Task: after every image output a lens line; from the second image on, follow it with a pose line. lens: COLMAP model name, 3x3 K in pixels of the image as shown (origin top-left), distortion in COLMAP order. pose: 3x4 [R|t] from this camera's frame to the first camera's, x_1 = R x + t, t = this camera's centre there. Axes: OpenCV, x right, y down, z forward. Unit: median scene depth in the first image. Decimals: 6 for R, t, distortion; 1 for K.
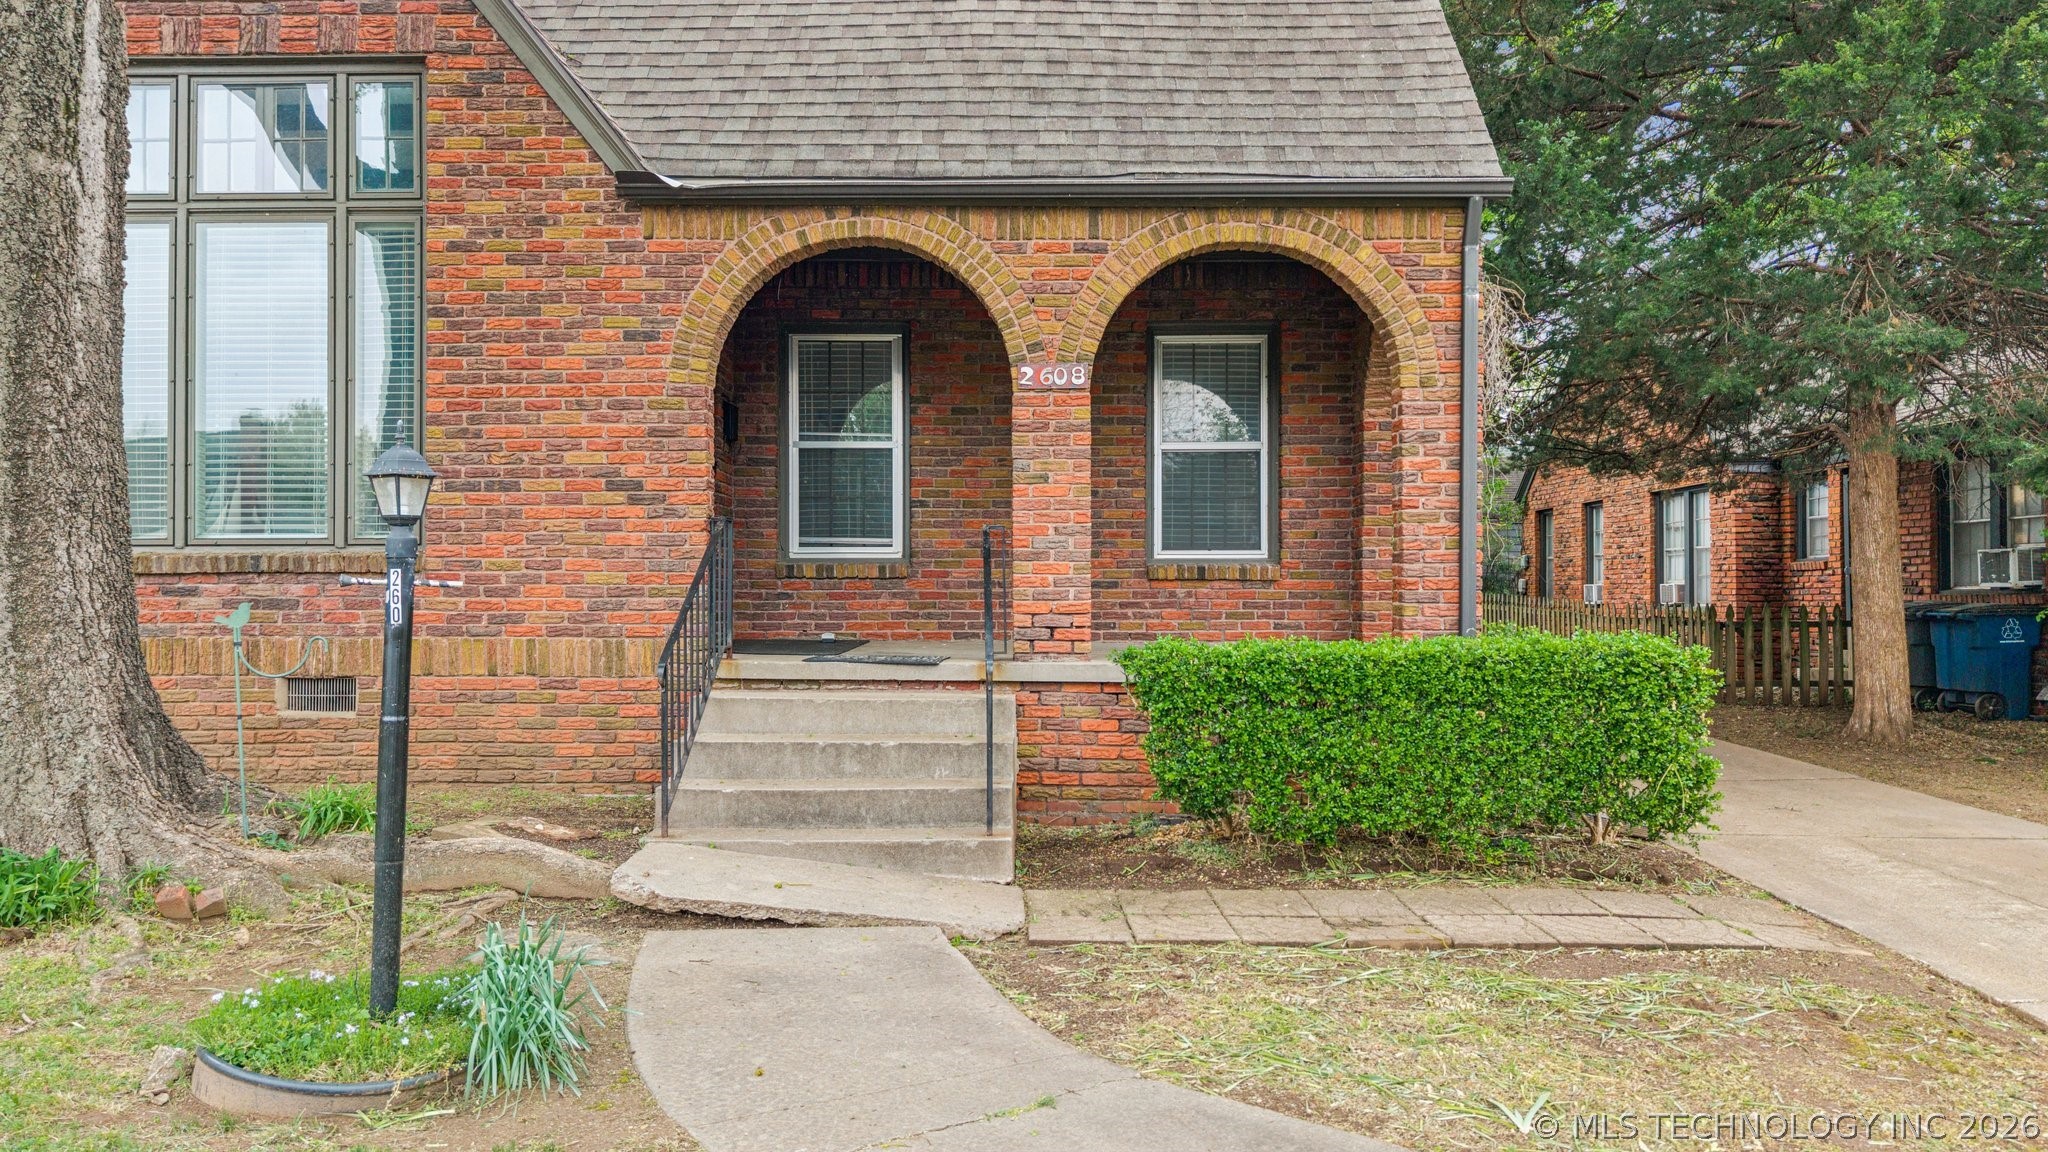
lens RADIAL K [[1390.4, 0, 1041.9], [0, 1390.4, 577.0], [0, 0, 1]] dist [0.006126, -0.012807]
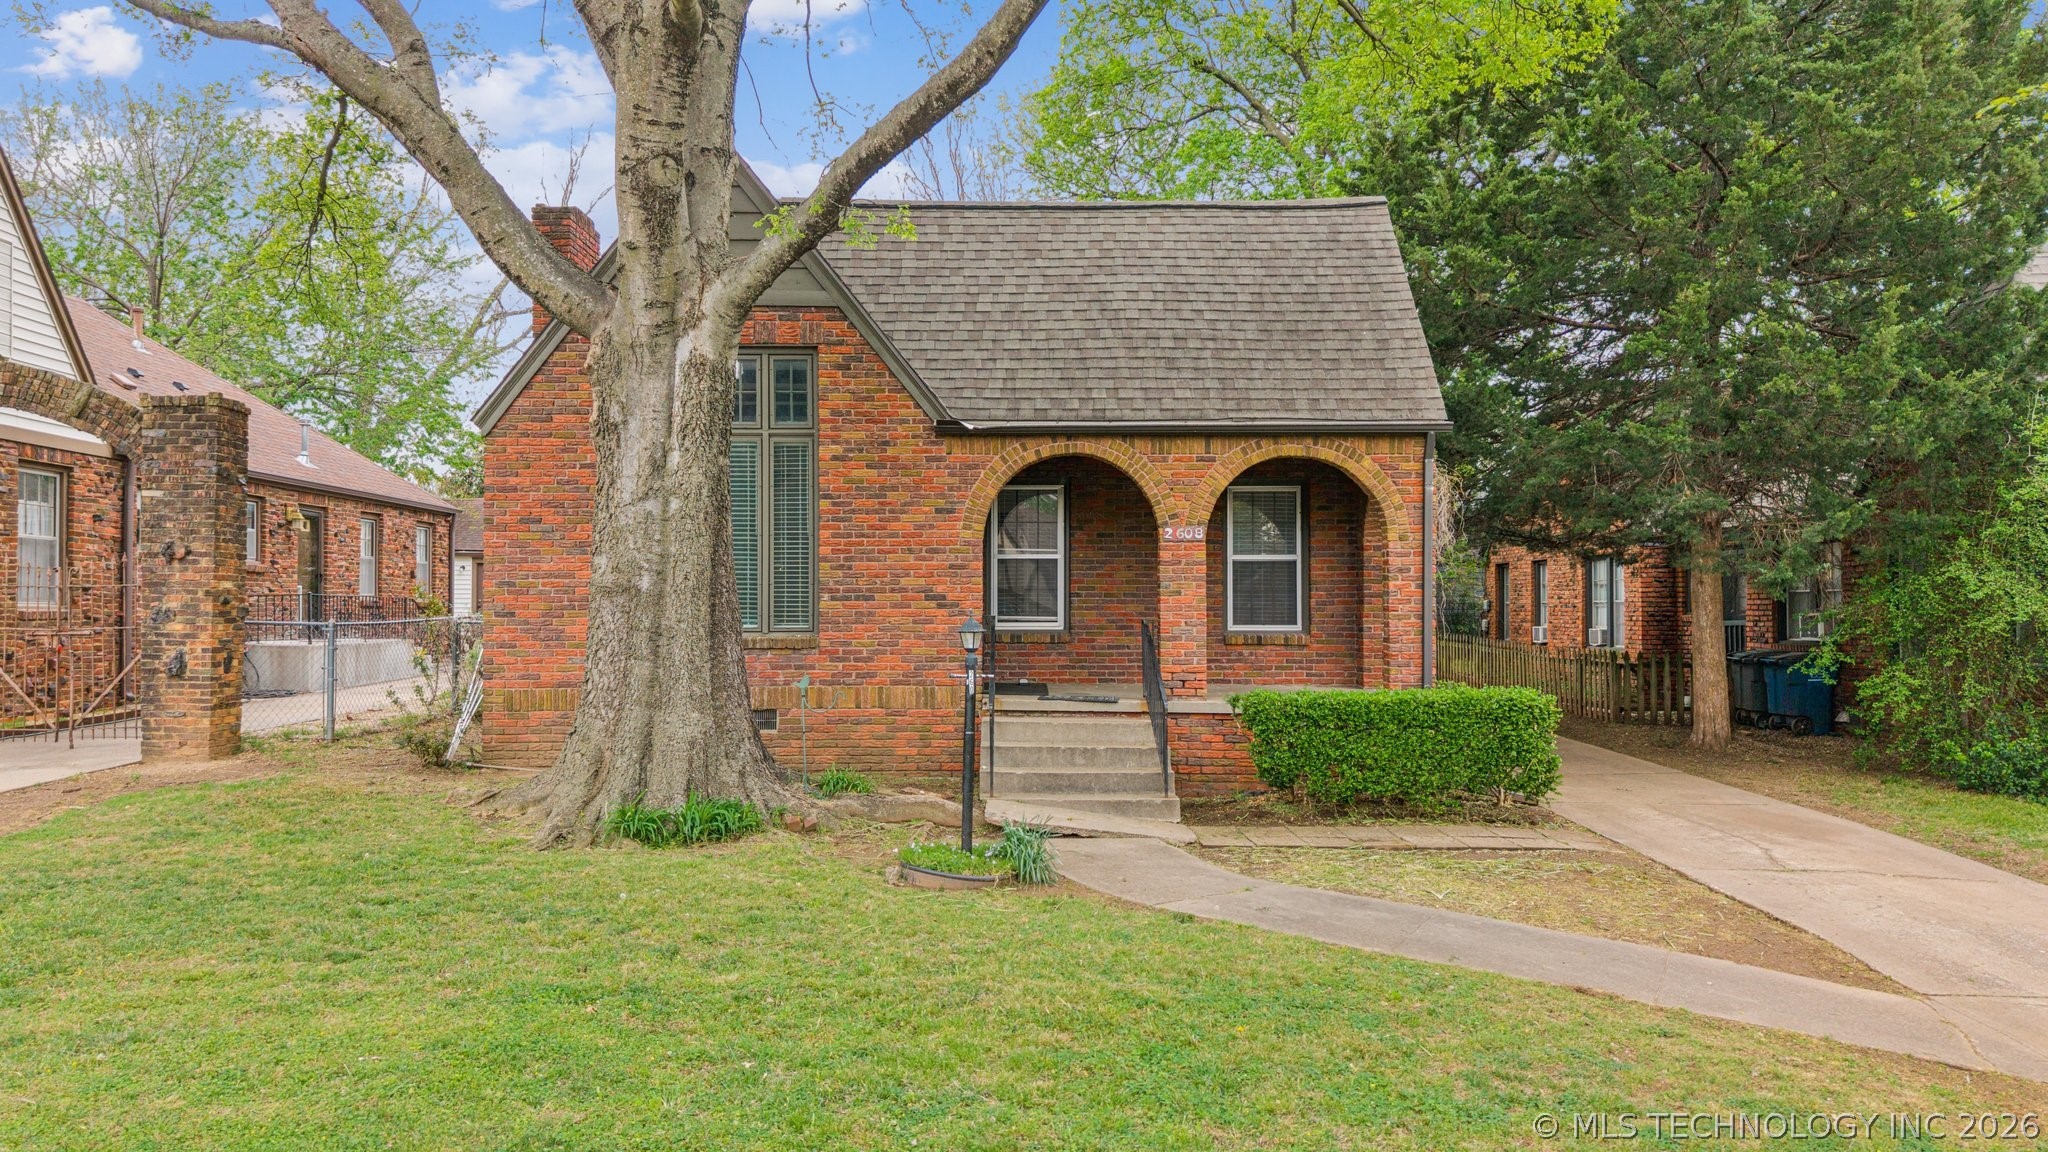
lens RADIAL K [[1390.4, 0, 1010.7], [0, 1390.4, 573.2], [0, 0, 1]] dist [0.006126, -0.012807]
pose [[0.999953, 0.000736, -0.009698, -0.188848], [-0.000851, 0.999929, -0.011889, -0.075075], [0.009688, 0.011897, 0.999882, -0.712326]]
